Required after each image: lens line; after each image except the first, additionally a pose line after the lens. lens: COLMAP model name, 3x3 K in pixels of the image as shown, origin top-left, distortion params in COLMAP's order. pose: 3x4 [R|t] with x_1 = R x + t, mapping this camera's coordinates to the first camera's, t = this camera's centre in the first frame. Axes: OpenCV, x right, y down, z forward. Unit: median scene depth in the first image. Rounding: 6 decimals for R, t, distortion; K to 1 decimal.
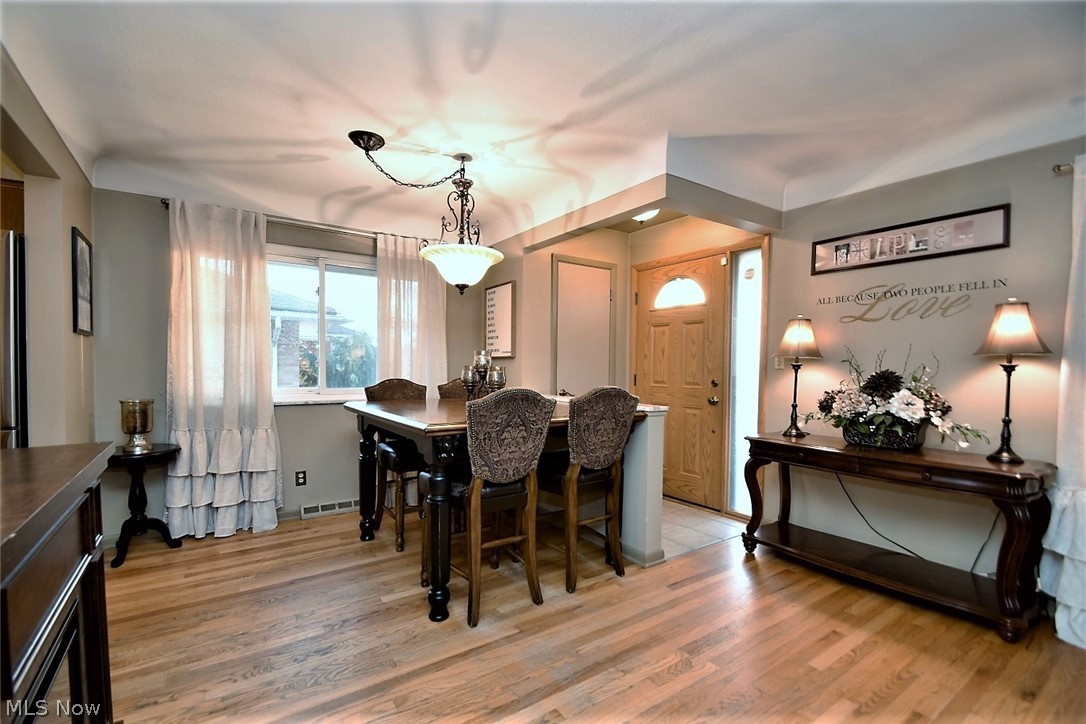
lens RADIAL K [[474.5, 0, 526.0], [0, 474.5, 381.8], [0, 0, 1]] dist [0.010390, -0.012972]
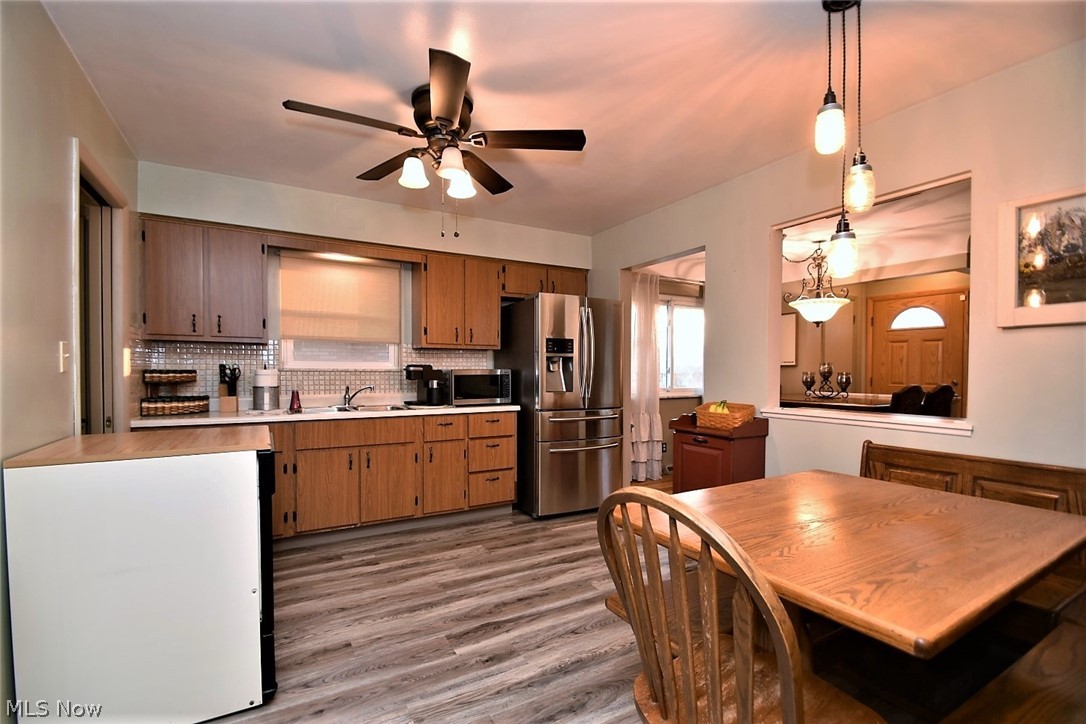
lens RADIAL K [[474.5, 0, 526.3], [0, 474.5, 378.6], [0, 0, 1]] dist [0.010390, -0.012972]
pose [[0.995816, -0.002944, -0.091339, -0.968520], [0.001525, 0.999877, -0.015596, 0.011208], [0.091373, 0.015391, 0.995698, -0.675743]]
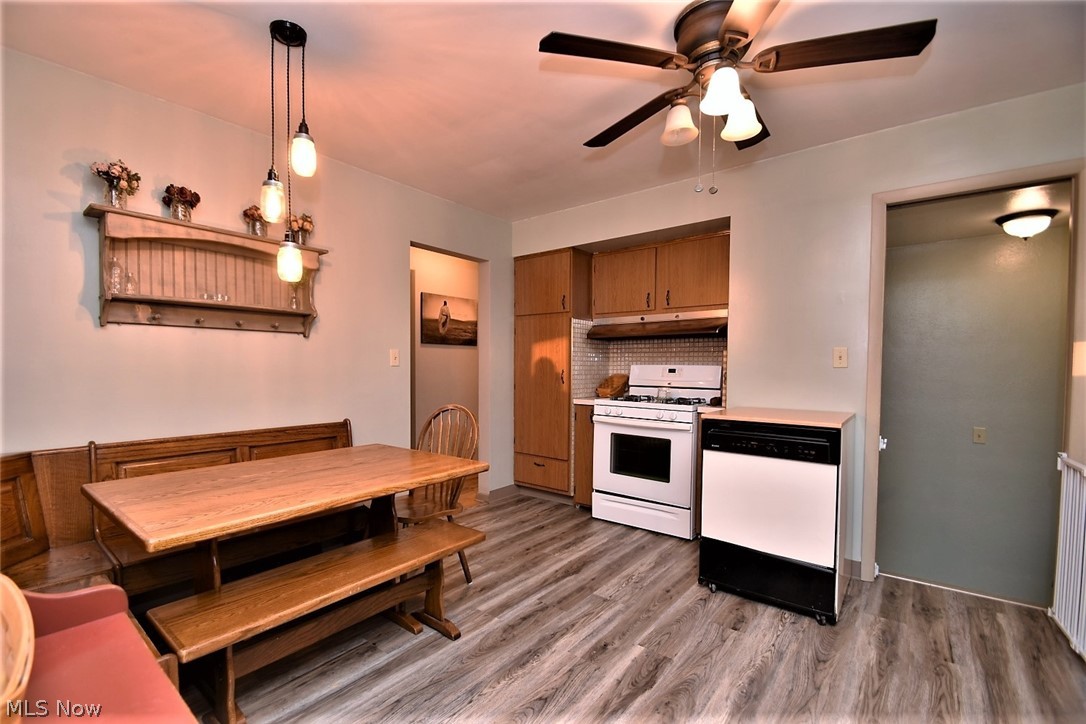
lens RADIAL K [[474.5, 0, 527.5], [0, 474.5, 378.0], [0, 0, 1]] dist [0.010390, -0.012972]
pose [[-0.957940, -0.003978, -0.286941, -0.777084], [-0.021522, 0.998084, 0.058014, -0.028543], [0.286160, 0.061749, -0.956190, 0.593801]]
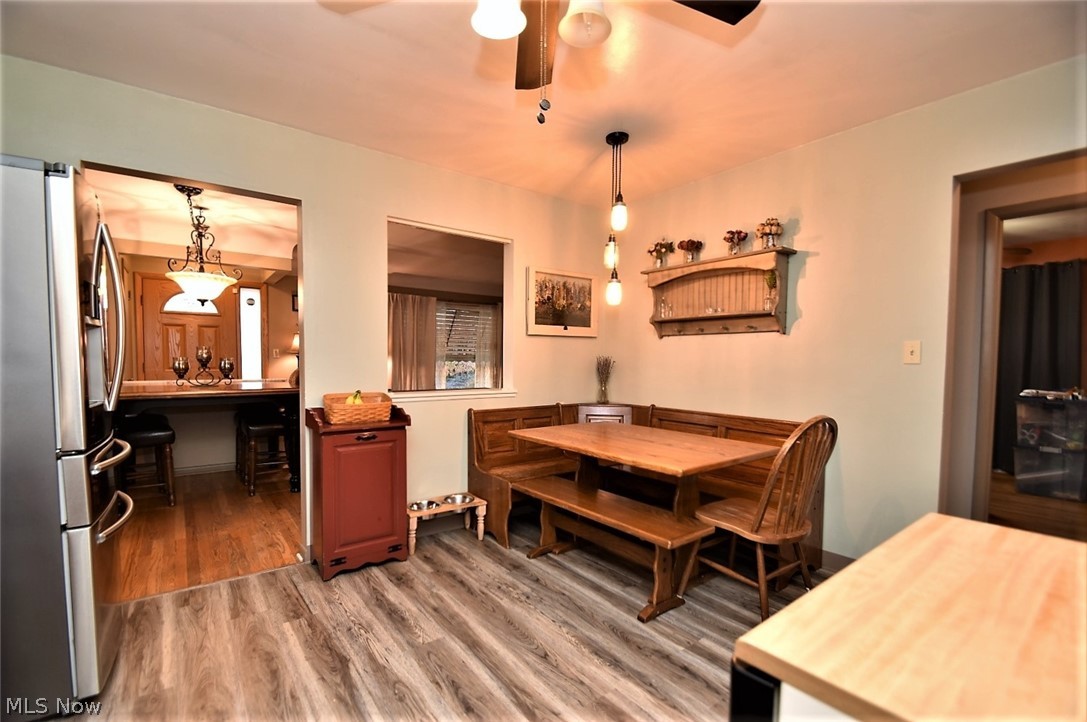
lens RADIAL K [[475.0, 0, 527.5], [0, 475.0, 379.8], [0, 0, 1]] dist [0.010390, -0.012972]
pose [[-0.041106, -0.054316, 0.997677, -1.591160], [0.026382, 0.998114, 0.055427, -0.021104], [-0.998806, 0.028599, -0.039596, 0.110322]]
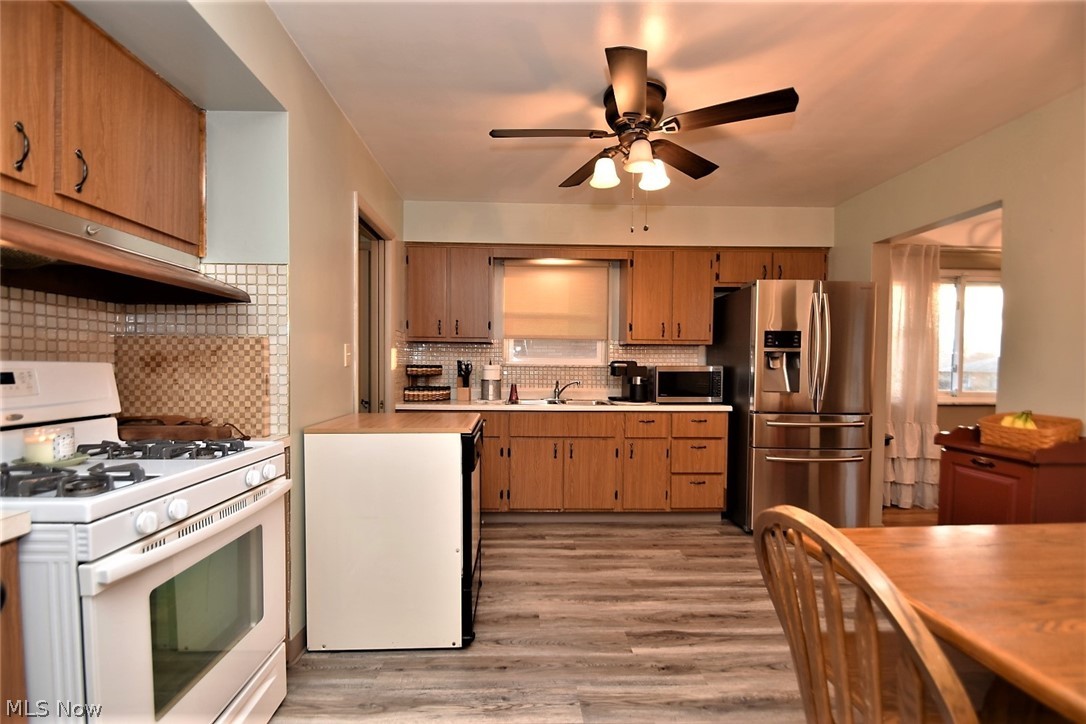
lens RADIAL K [[474.5, 0, 524.1], [0, 474.5, 378.2], [0, 0, 1]] dist [0.010390, -0.012972]
pose [[0.842931, 0.014500, -0.537826, -0.903548], [-0.019577, 0.999801, -0.003728, 0.010189], [0.537665, 0.013671, 0.843048, -0.659373]]
